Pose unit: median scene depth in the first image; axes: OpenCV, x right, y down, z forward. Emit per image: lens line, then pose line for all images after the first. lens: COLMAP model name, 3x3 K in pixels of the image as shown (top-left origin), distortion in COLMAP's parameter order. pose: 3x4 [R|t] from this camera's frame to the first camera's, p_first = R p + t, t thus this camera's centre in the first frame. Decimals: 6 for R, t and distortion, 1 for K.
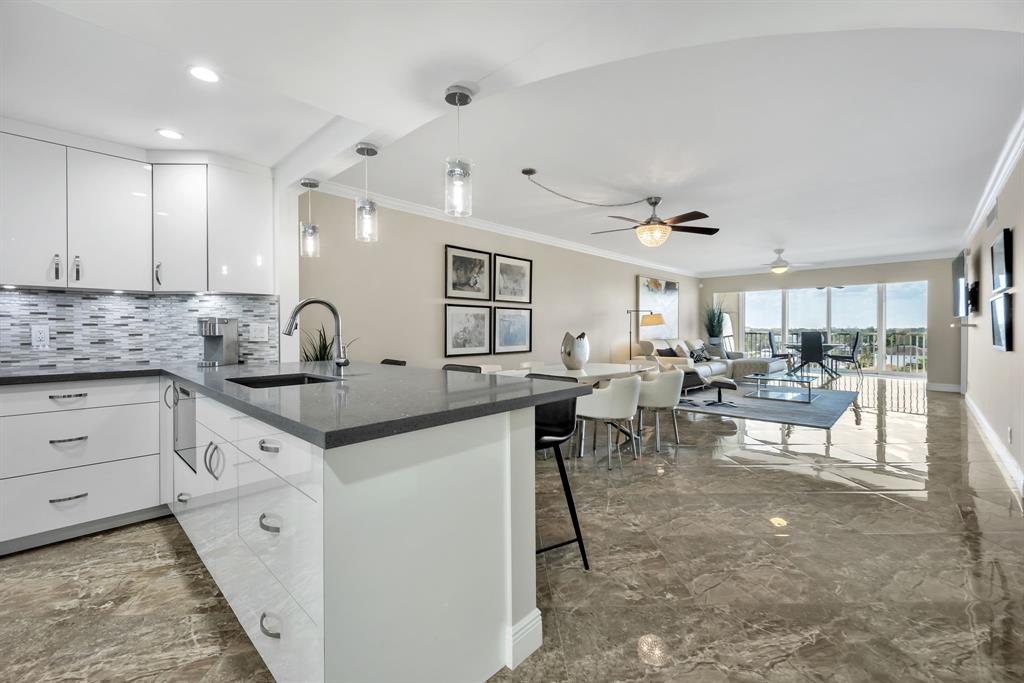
lens RADIAL K [[424.5, 0, 512.0], [0, 424.5, 331.0], [0, 0, 1]] dist [-0.002644, -0.001476]
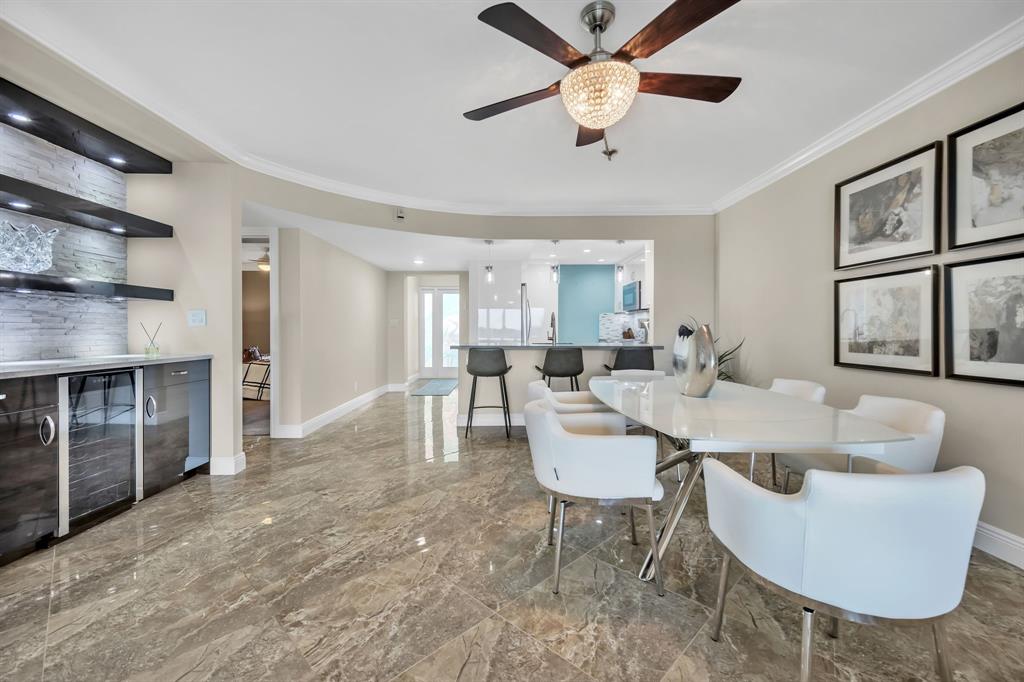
lens RADIAL K [[424.5, 0, 517.4], [0, 424.5, 343.6], [0, 0, 1]] dist [-0.002644, -0.001476]
pose [[-0.703184, 0.027939, -0.710458, 0.513195], [0.002442, 0.999317, 0.036881, 0.004255], [0.711003, 0.024200, -0.702772, 0.916775]]
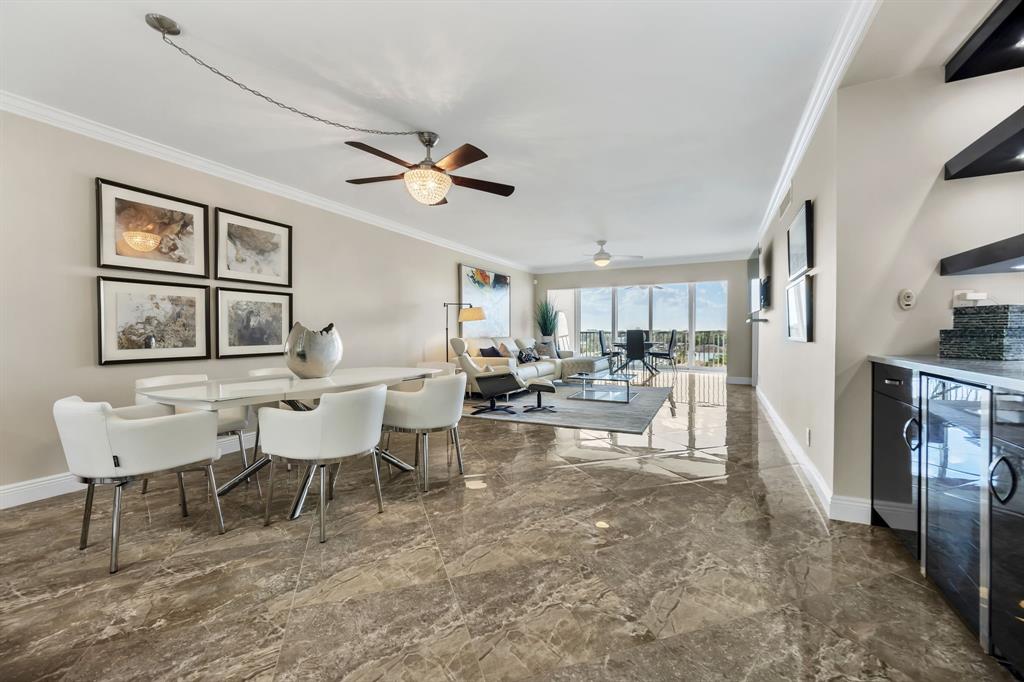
lens RADIAL K [[424.5, 0, 512.4], [0, 424.5, 339.2], [0, 0, 1]] dist [-0.002644, -0.001476]
pose [[0.950385, -0.007359, 0.310988, 0.179709], [0.003682, 0.999916, 0.012411, 0.016654], [-0.311053, -0.010650, 0.950333, 0.200793]]
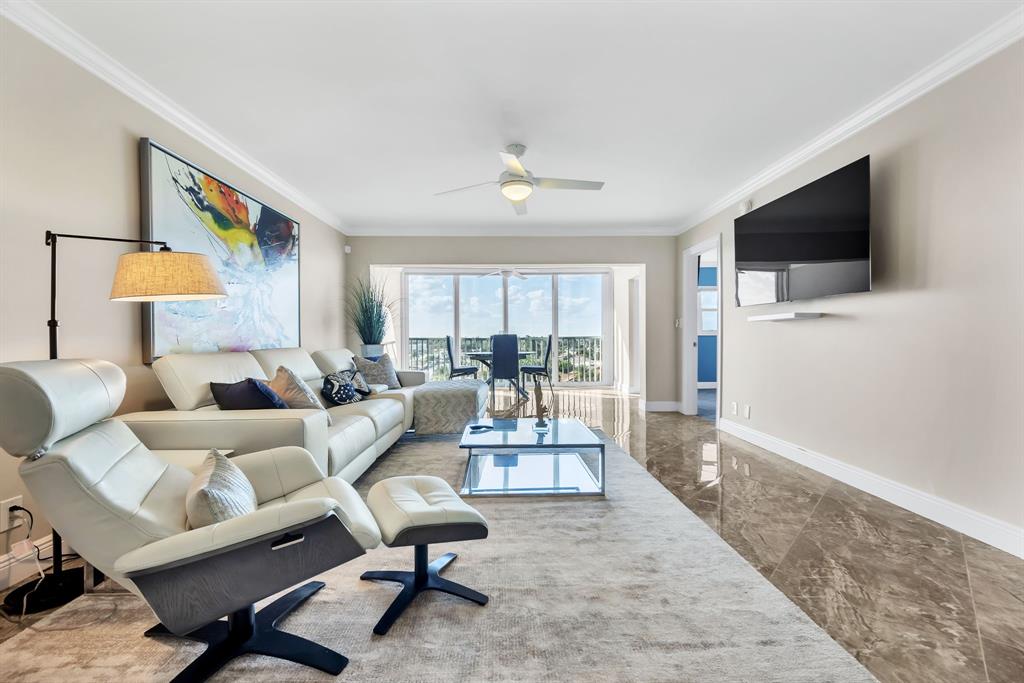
lens RADIAL K [[424.5, 0, 510.4], [0, 424.5, 341.0], [0, 0, 1]] dist [-0.002644, -0.001476]
pose [[0.705570, -0.005323, 0.708620, 0.373304], [0.004806, 0.999985, 0.002726, 0.016491], [-0.708624, 0.001482, 0.705585, 0.845673]]
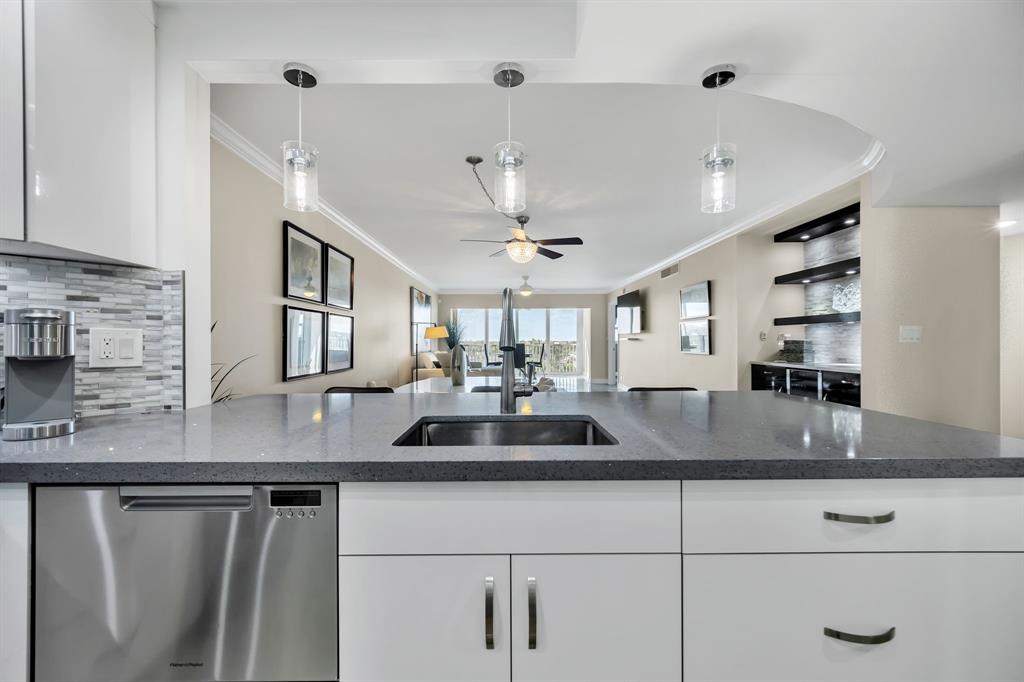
lens RADIAL K [[424.5, 0, 505.7], [0, 424.5, 341.1], [0, 0, 1]] dist [-0.002644, -0.001476]
pose [[0.721208, 0.000776, 0.692718, -0.314916], [0.003478, 0.999983, -0.004741, 0.000227], [-0.692710, 0.005829, 0.721193, 0.198942]]
